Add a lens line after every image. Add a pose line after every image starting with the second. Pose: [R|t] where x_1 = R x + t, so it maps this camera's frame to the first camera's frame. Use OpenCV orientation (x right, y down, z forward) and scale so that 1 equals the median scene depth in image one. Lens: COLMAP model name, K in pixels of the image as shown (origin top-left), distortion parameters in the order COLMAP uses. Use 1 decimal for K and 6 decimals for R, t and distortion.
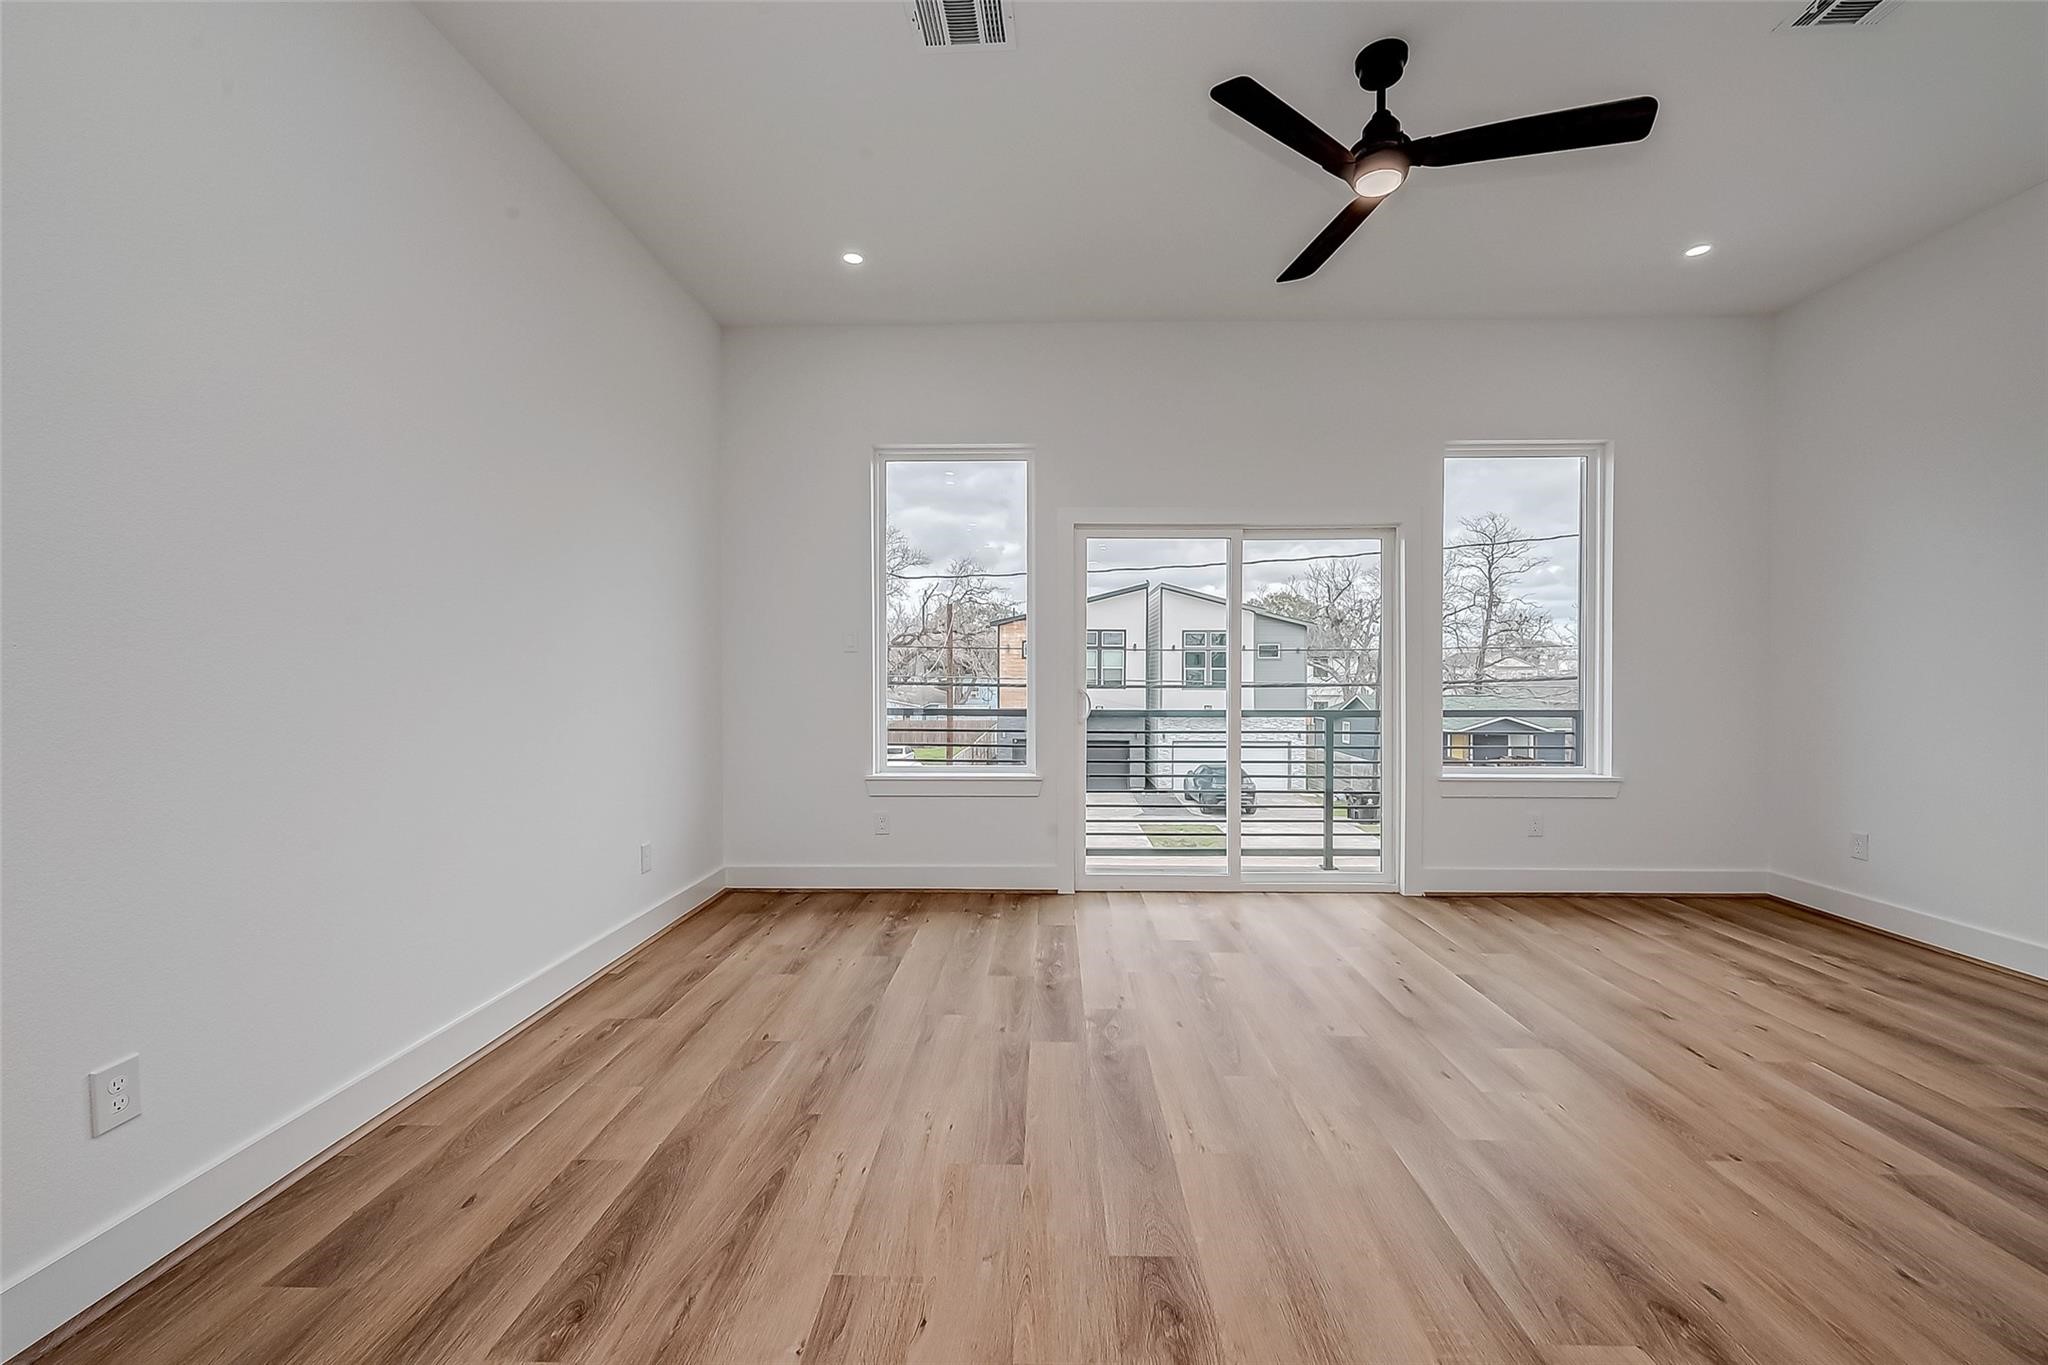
lens RADIAL K [[813.3, 0, 1020.6], [0, 813.3, 677.4], [0, 0, 1]] dist [0.001922, 0.000113]
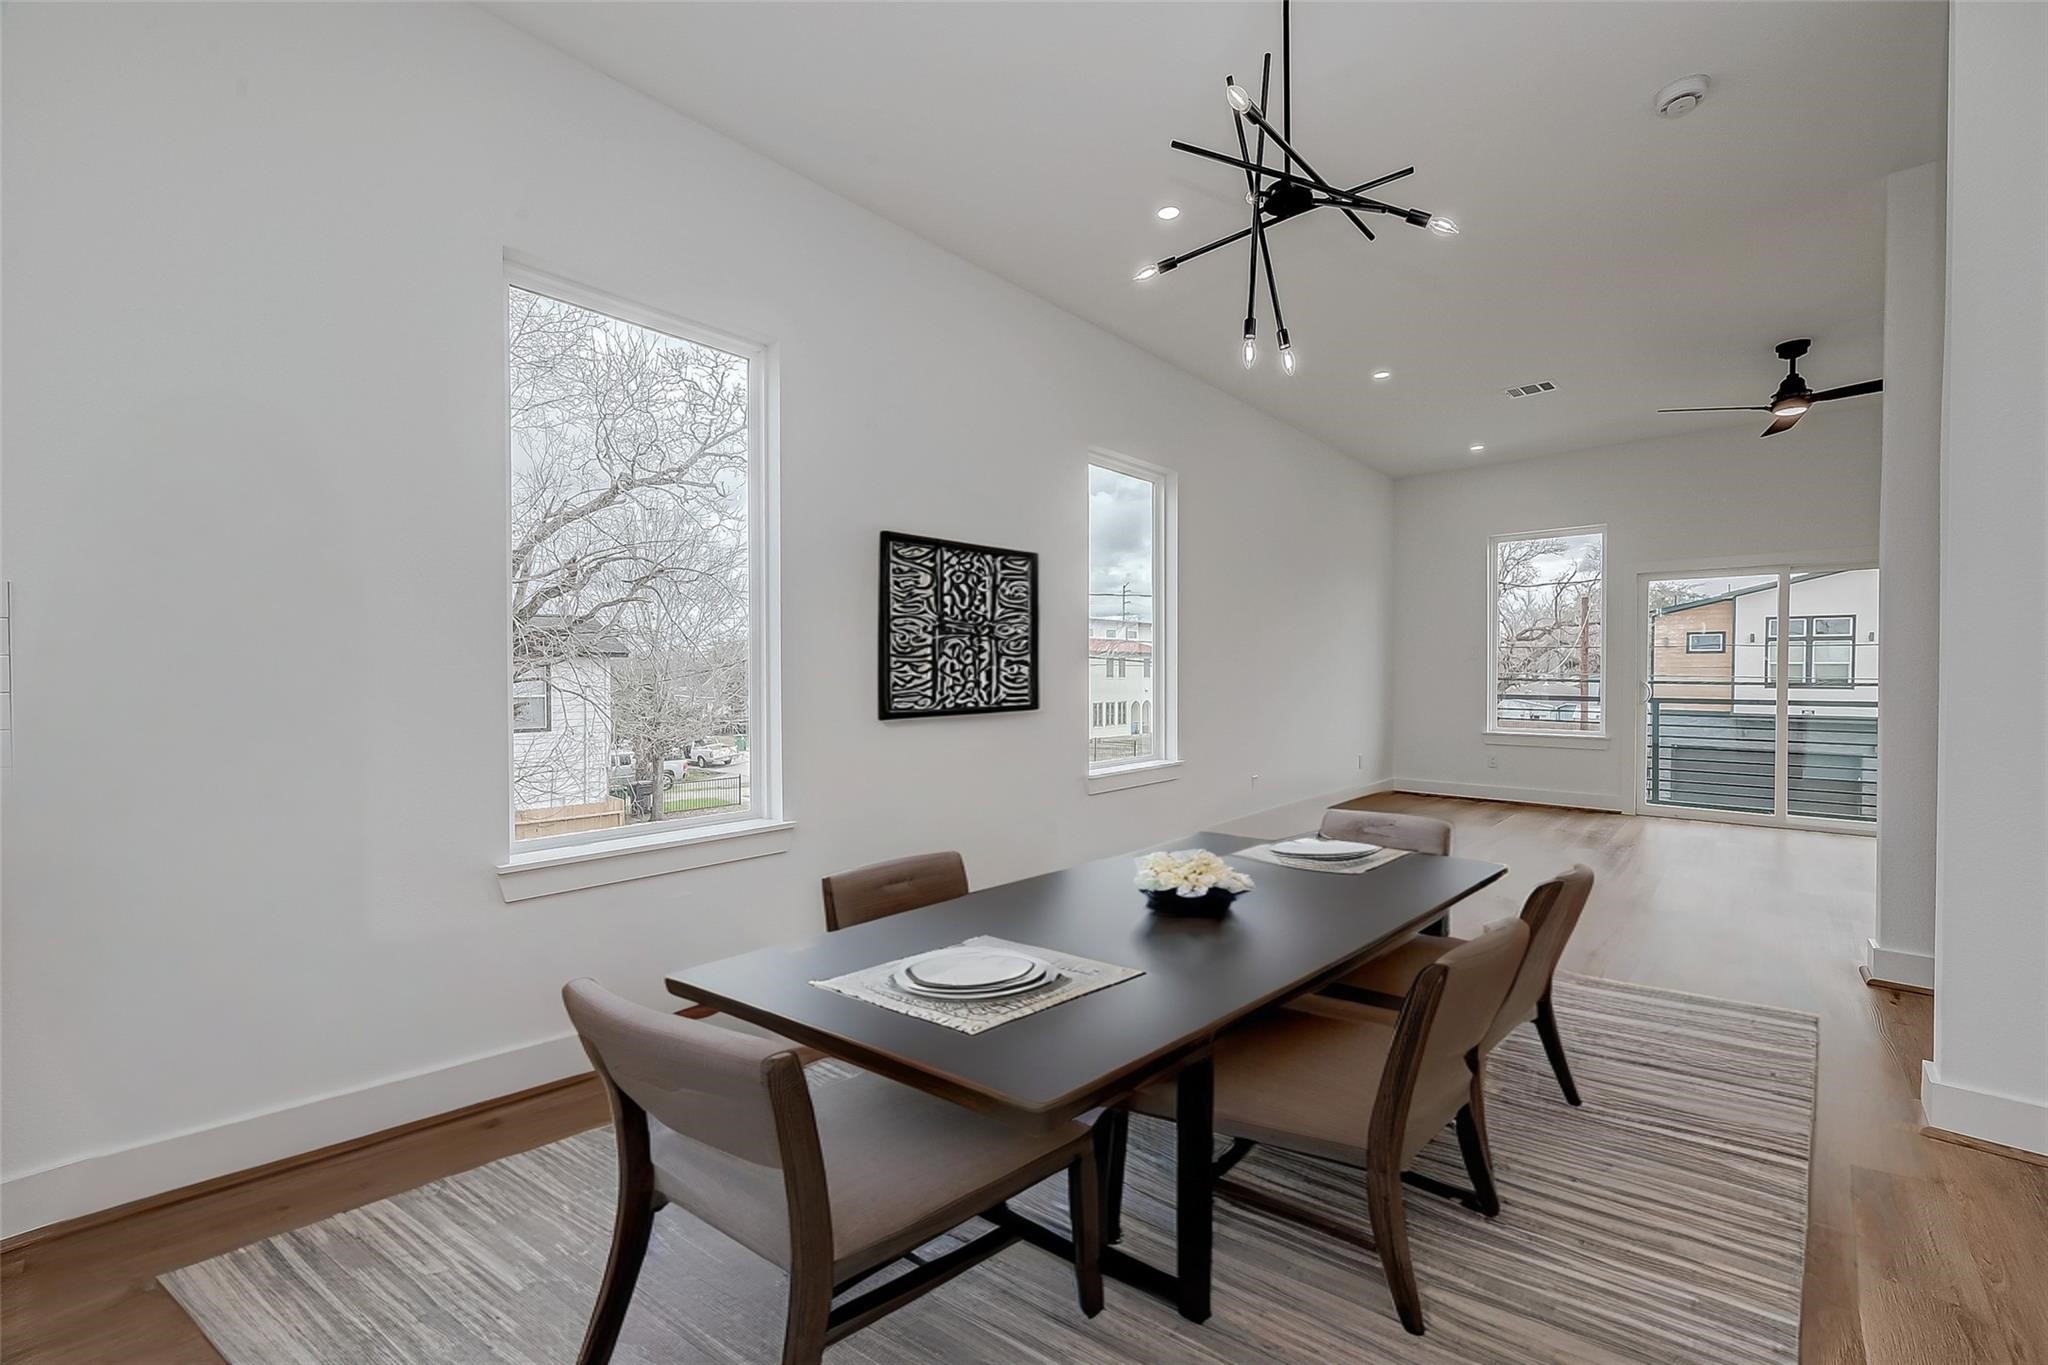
lens RADIAL K [[813.3, 0, 1020.6], [0, 813.3, 677.4], [0, 0, 1]] dist [0.001922, 0.000113]
pose [[0.760321, 0.005306, -0.649526, 0.111384], [-0.002830, 0.999984, 0.004855, 0.002490], [0.649541, -0.001853, 0.760324, -0.574259]]
